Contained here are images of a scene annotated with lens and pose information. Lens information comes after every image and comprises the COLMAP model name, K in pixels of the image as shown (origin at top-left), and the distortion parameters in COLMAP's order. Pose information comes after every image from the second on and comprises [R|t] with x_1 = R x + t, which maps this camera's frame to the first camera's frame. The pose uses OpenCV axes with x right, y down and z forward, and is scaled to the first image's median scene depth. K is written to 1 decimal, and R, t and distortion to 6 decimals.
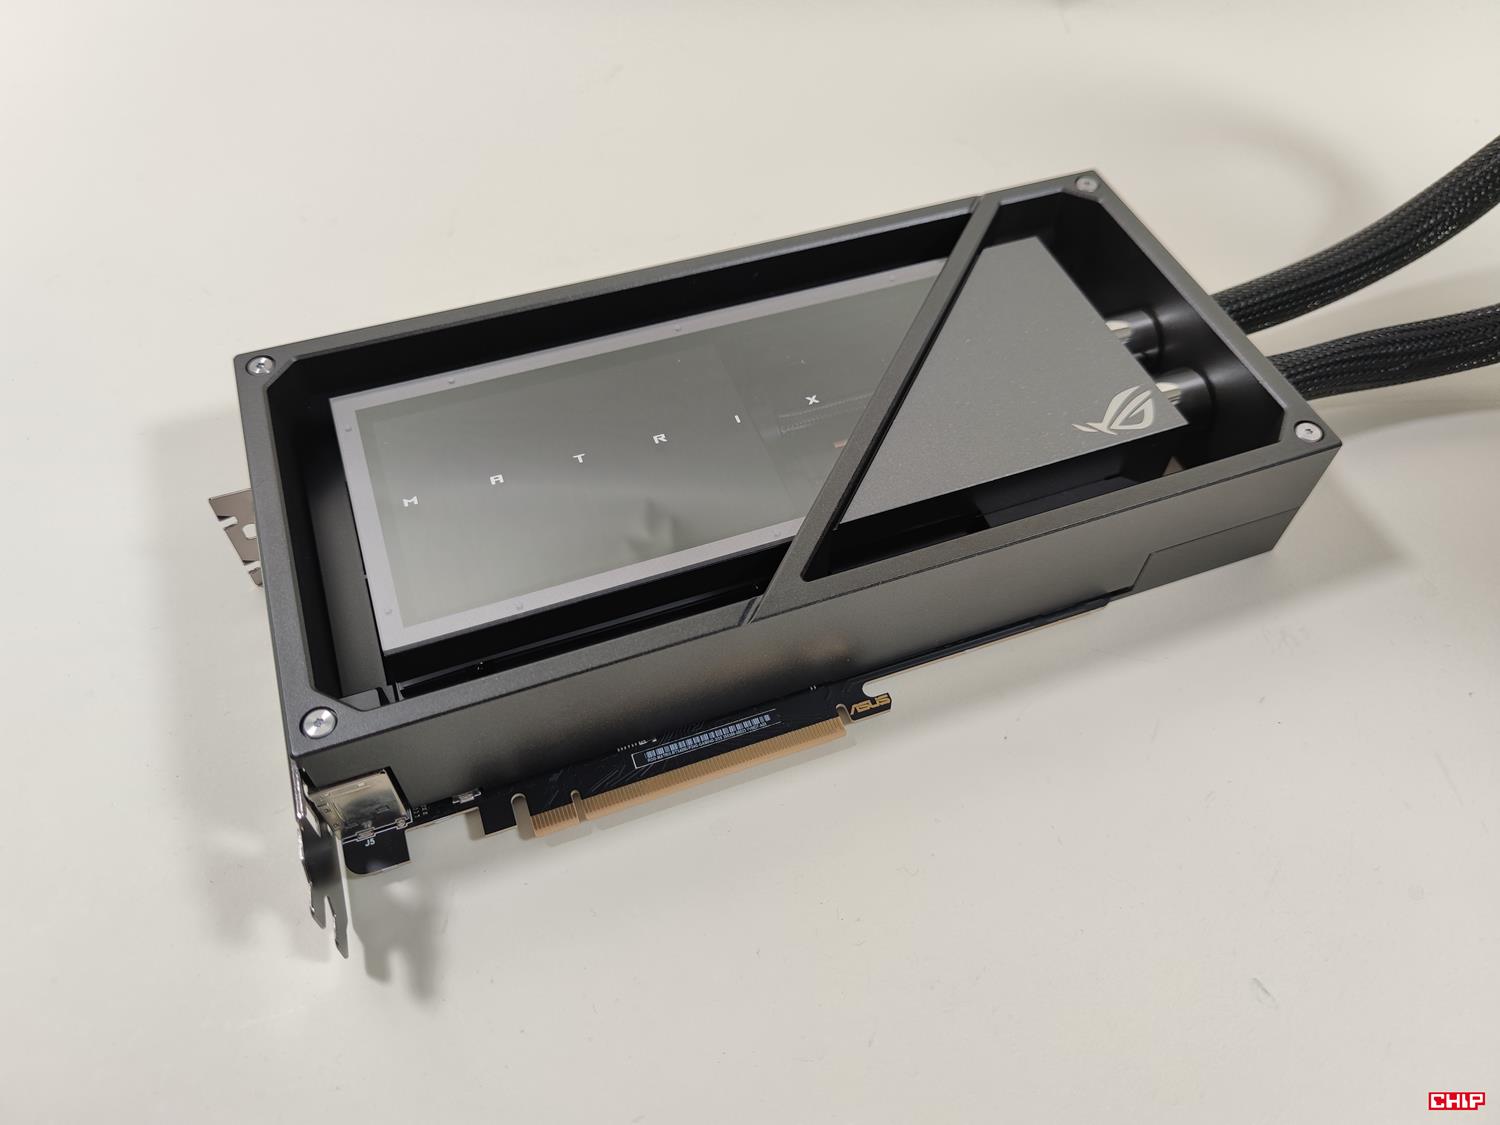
lens RADIAL K [[1089.8, 0, 751.8], [0, 1089.8, 564.3], [0, 0, 1]] dist [0.002441, 0.004546]
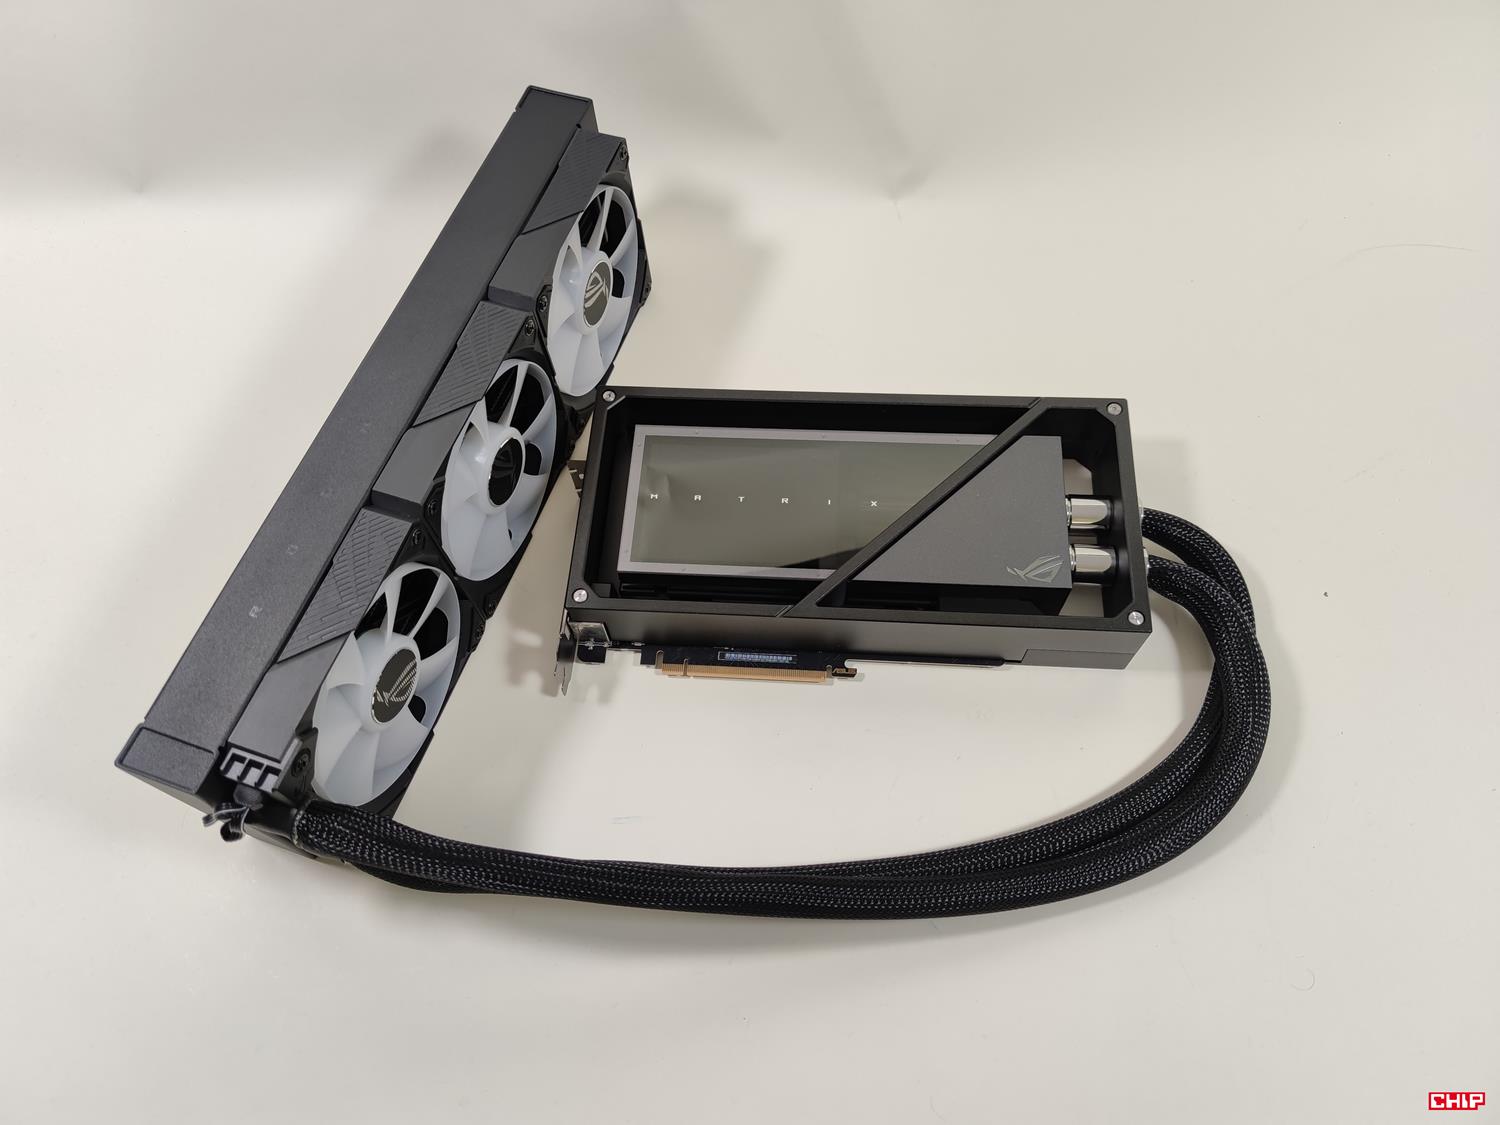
lens RADIAL K [[1089.8, 0, 752.2], [0, 1089.8, 562.8], [0, 0, 1]] dist [0.002441, 0.004546]
pose [[0.911147, 0.337100, -0.237012, 0.356770], [-0.291150, 0.933648, 0.208647, -0.404909], [0.291621, -0.121102, 0.948837, -0.835775]]
